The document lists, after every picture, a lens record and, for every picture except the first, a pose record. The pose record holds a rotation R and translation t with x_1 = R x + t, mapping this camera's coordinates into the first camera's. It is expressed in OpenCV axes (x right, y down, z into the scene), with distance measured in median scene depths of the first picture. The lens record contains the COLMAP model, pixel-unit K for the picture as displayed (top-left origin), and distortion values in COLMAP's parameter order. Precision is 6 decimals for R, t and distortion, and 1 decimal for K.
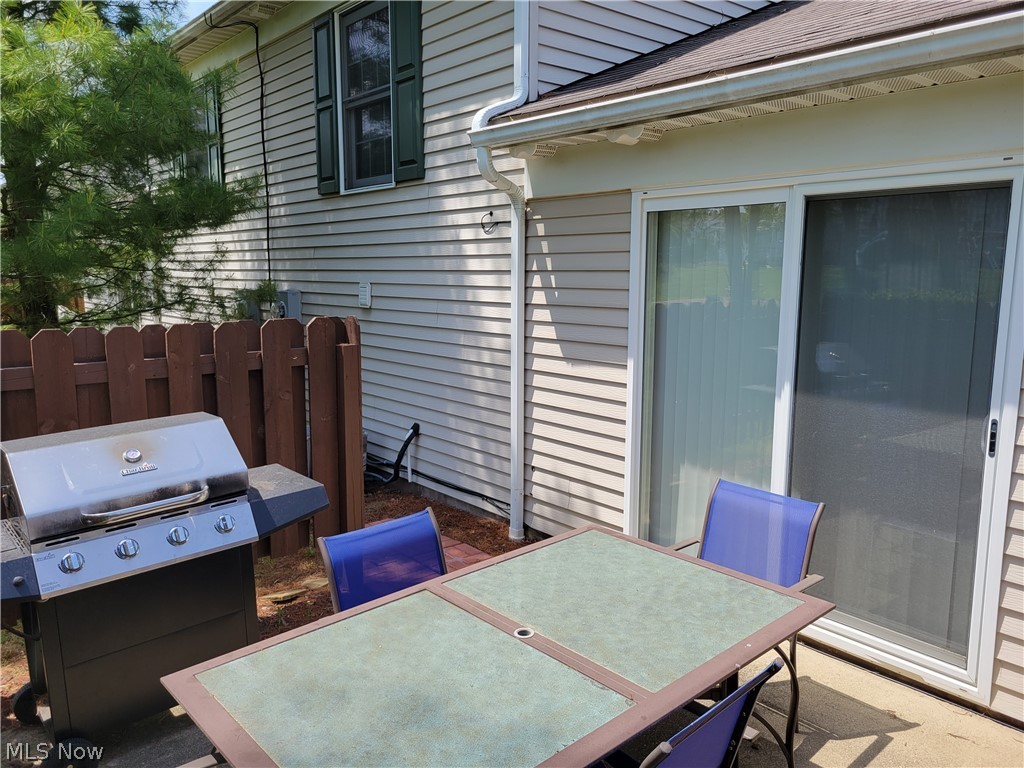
lens RADIAL K [[783.3, 0, 508.5], [0, 783.3, 385.7], [0, 0, 1]] dist [0.042405, 0.002851]
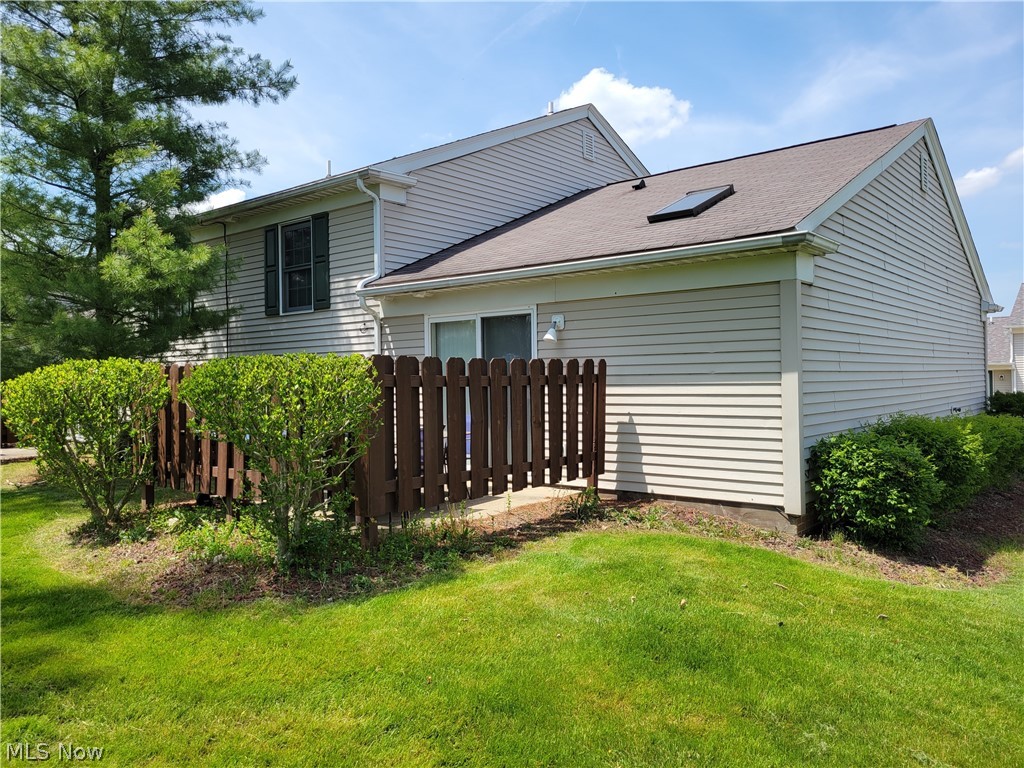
lens RADIAL K [[783.3, 0, 513.2], [0, 783.3, 385.7], [0, 0, 1]] dist [0.042405, 0.002851]
pose [[0.981360, -0.017717, 0.191359, -0.035949], [0.045043, 0.989210, -0.139411, 0.261363], [-0.186824, 0.145432, 0.971569, -1.123802]]
